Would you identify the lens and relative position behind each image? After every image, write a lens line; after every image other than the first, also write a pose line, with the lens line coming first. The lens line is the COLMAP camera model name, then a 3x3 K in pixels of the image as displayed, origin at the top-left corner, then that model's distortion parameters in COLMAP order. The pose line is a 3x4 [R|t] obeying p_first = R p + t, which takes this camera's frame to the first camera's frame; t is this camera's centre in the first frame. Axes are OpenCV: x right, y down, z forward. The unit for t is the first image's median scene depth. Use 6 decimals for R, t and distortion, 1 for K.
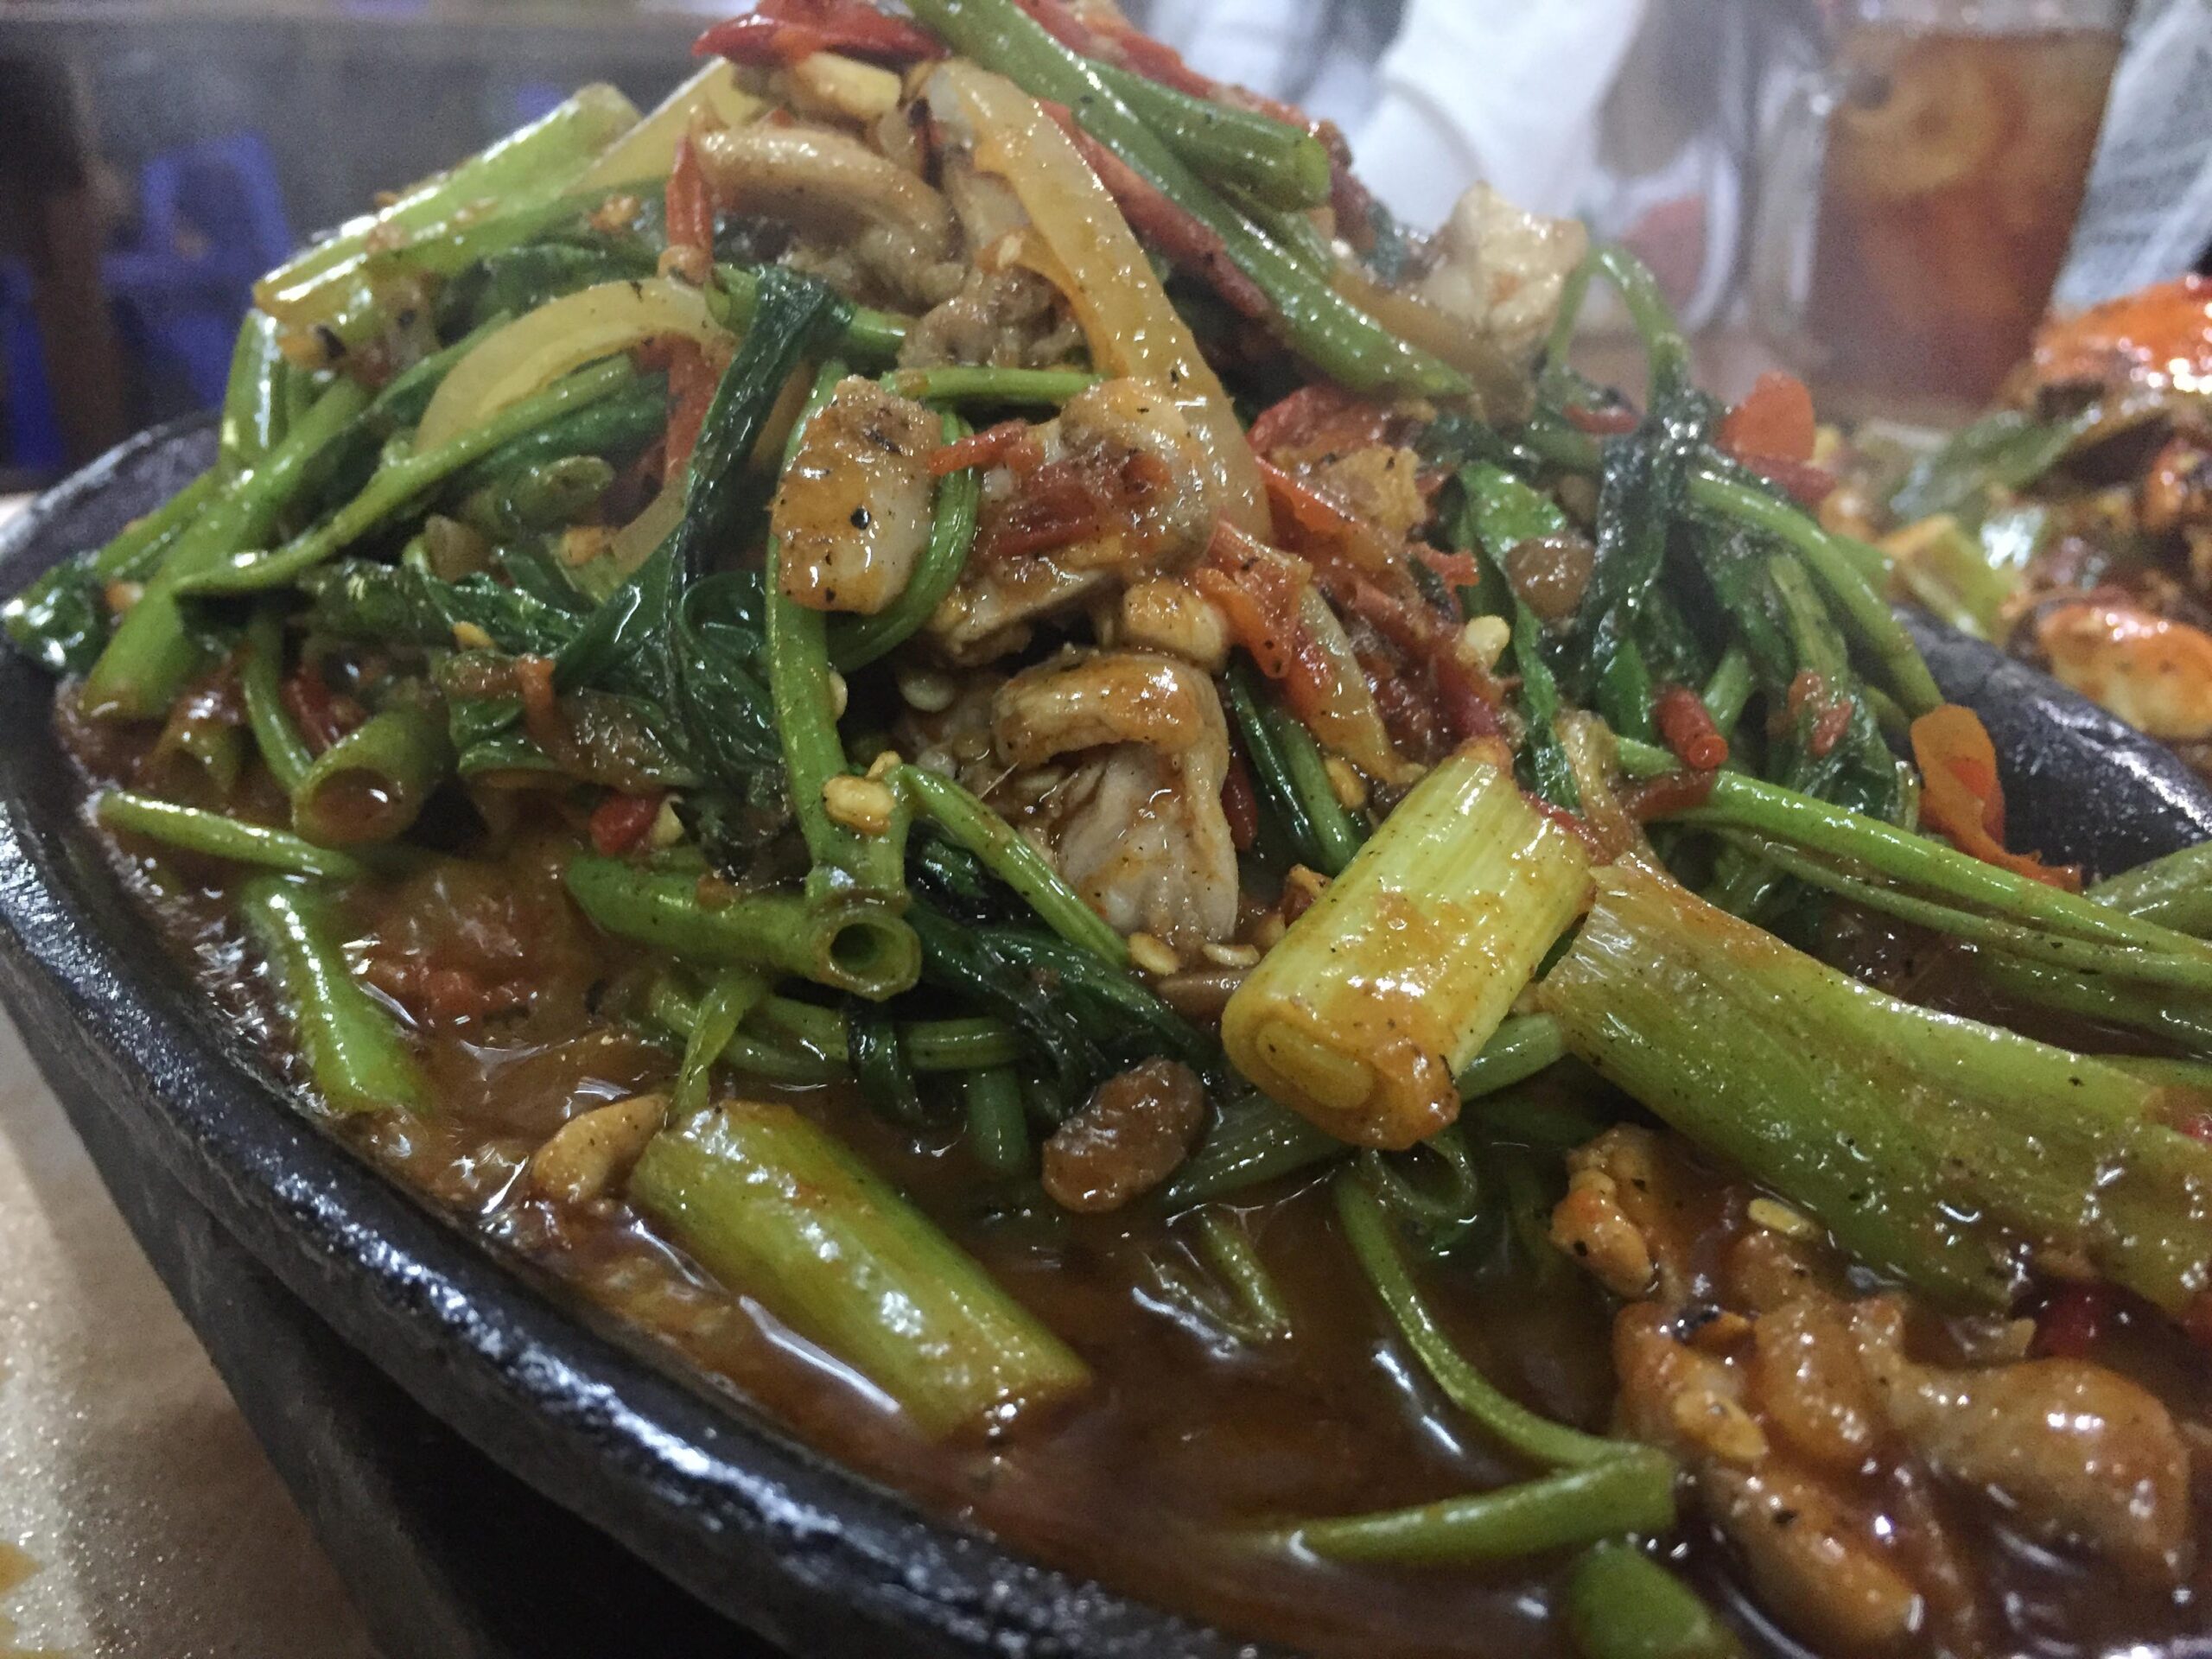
lens RADIAL K [[2028.2, 0, 1126.4], [0, 2028.2, 816.1], [0, 0, 1]] dist [0.035226, -0.003100]
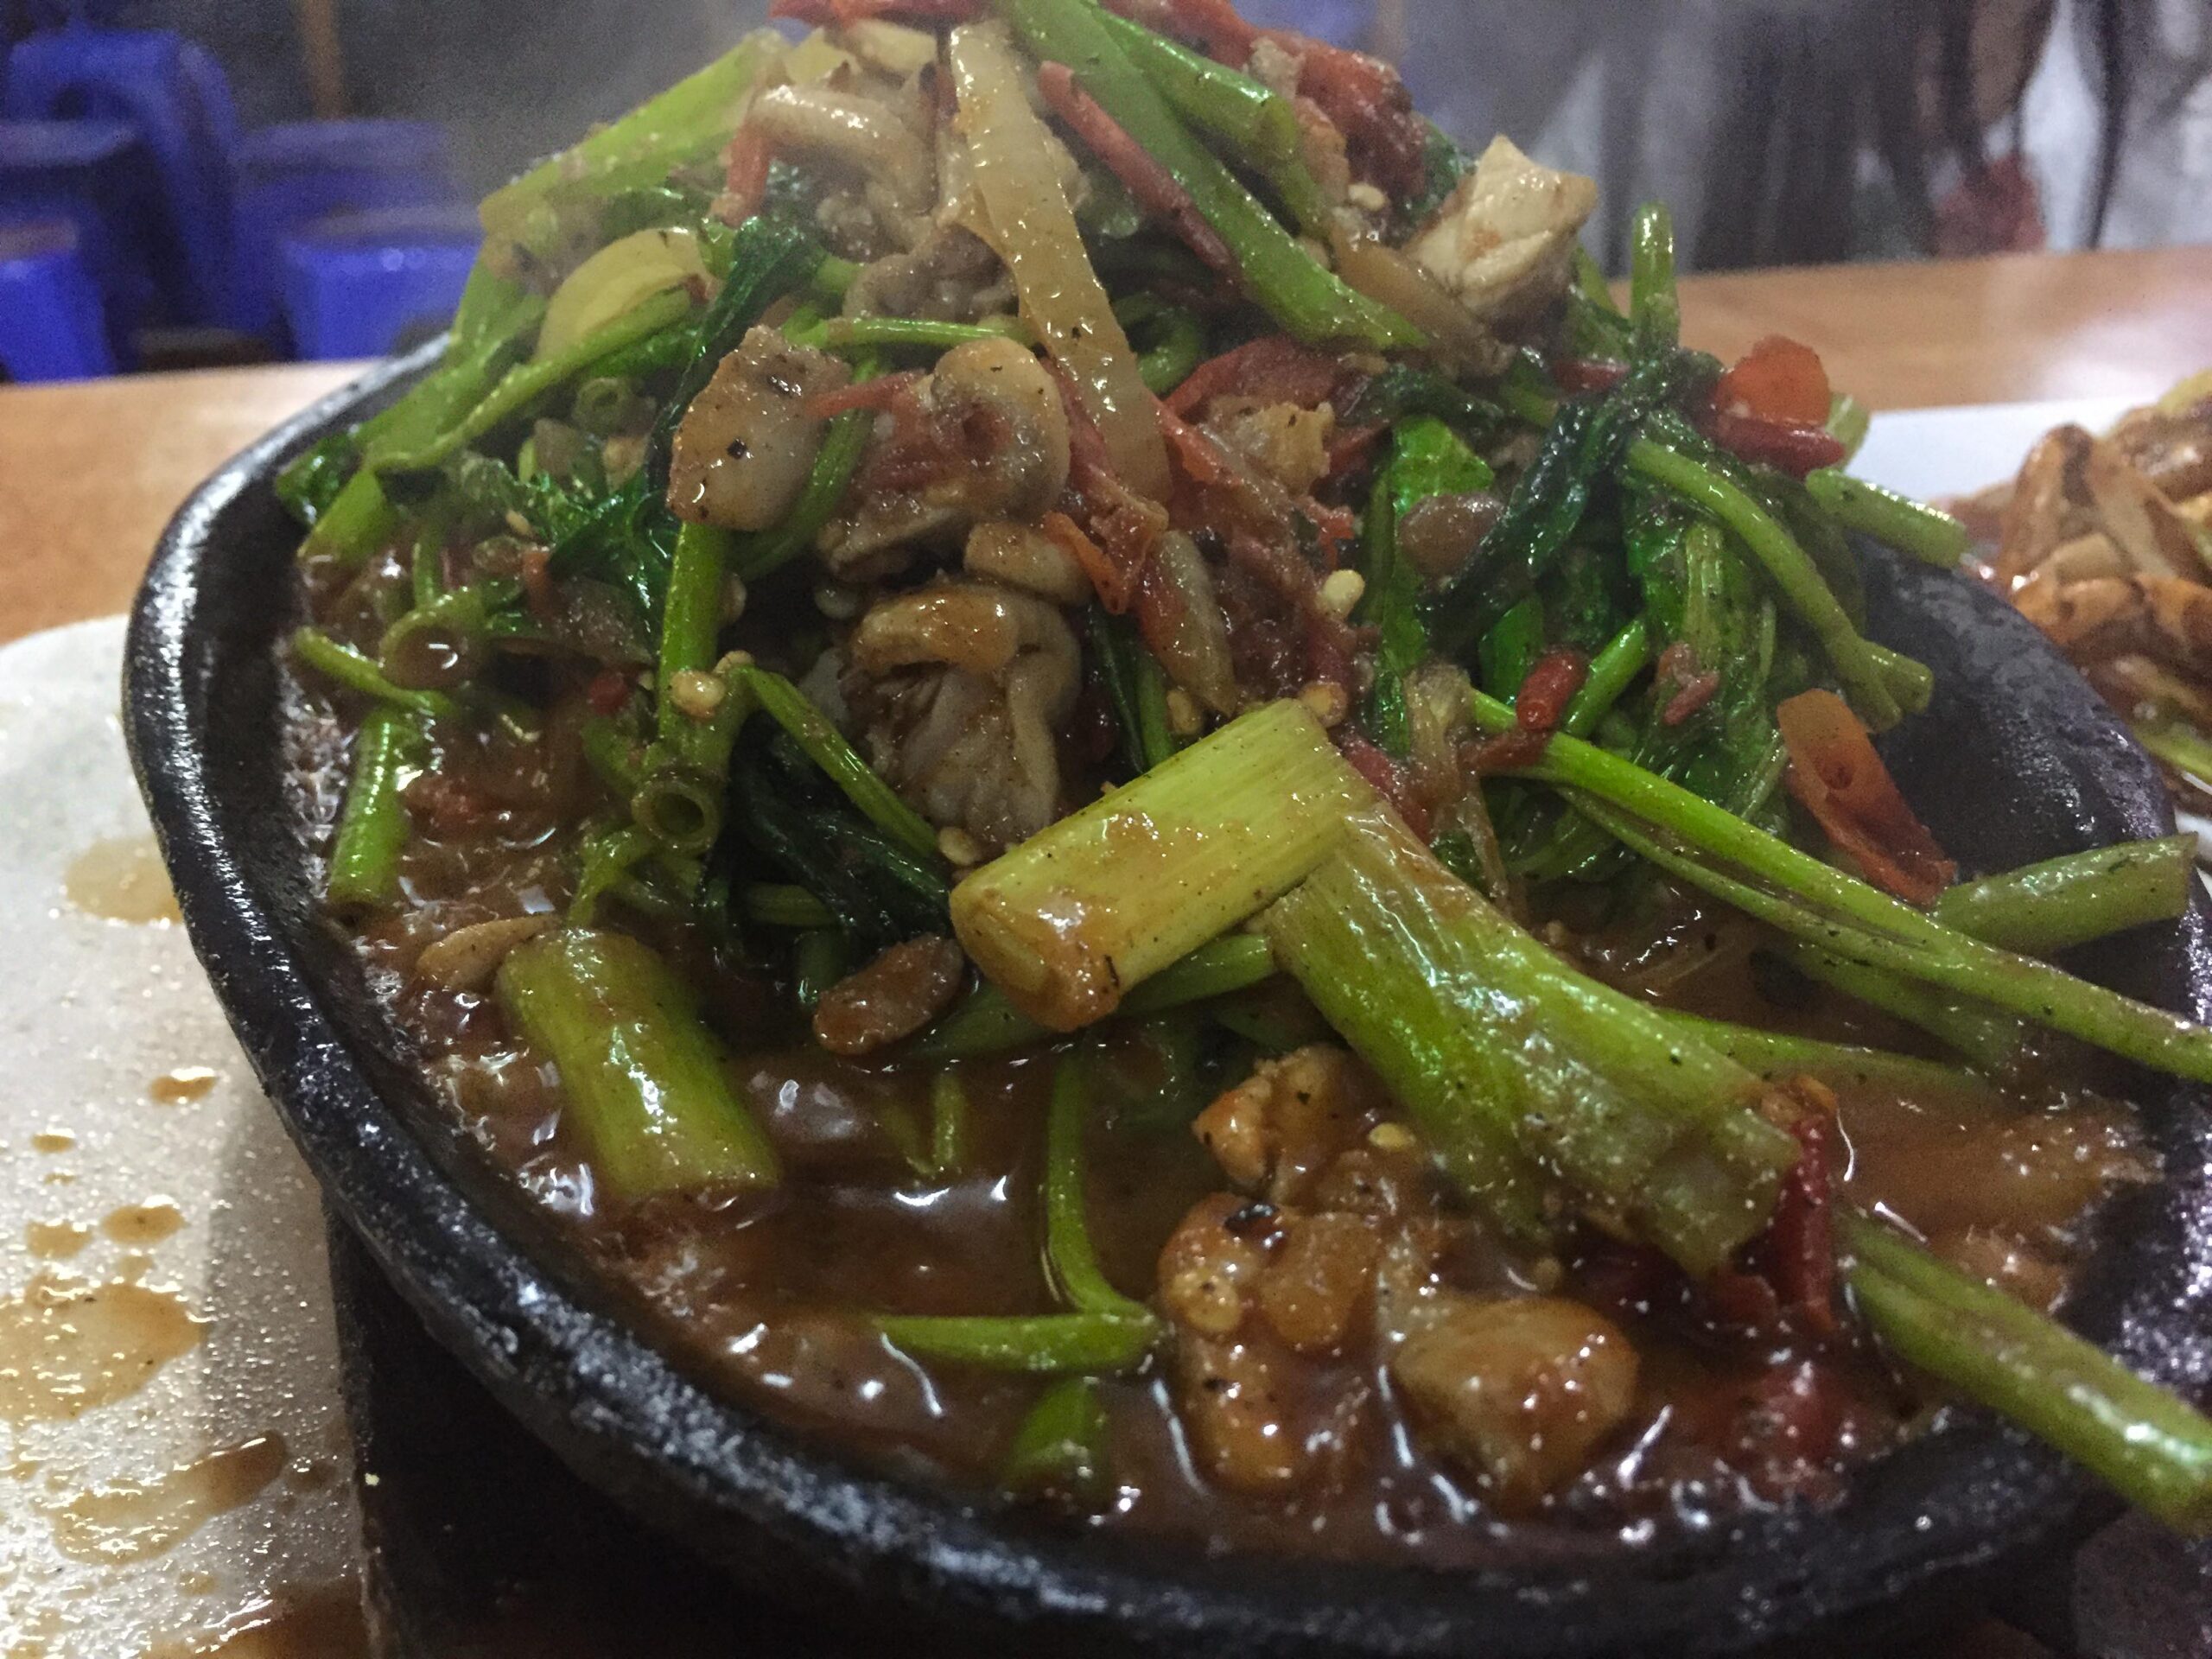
lens RADIAL K [[1992.4, 0, 1106.0], [0, 1992.4, 829.5], [0, 0, 1]] dist [0.103415, -0.146476]
pose [[0.957140, 0.106148, -0.269475, 0.379924], [-0.085878, 0.992591, 0.085959, -0.044394], [0.276602, -0.059133, 0.959163, -0.064784]]
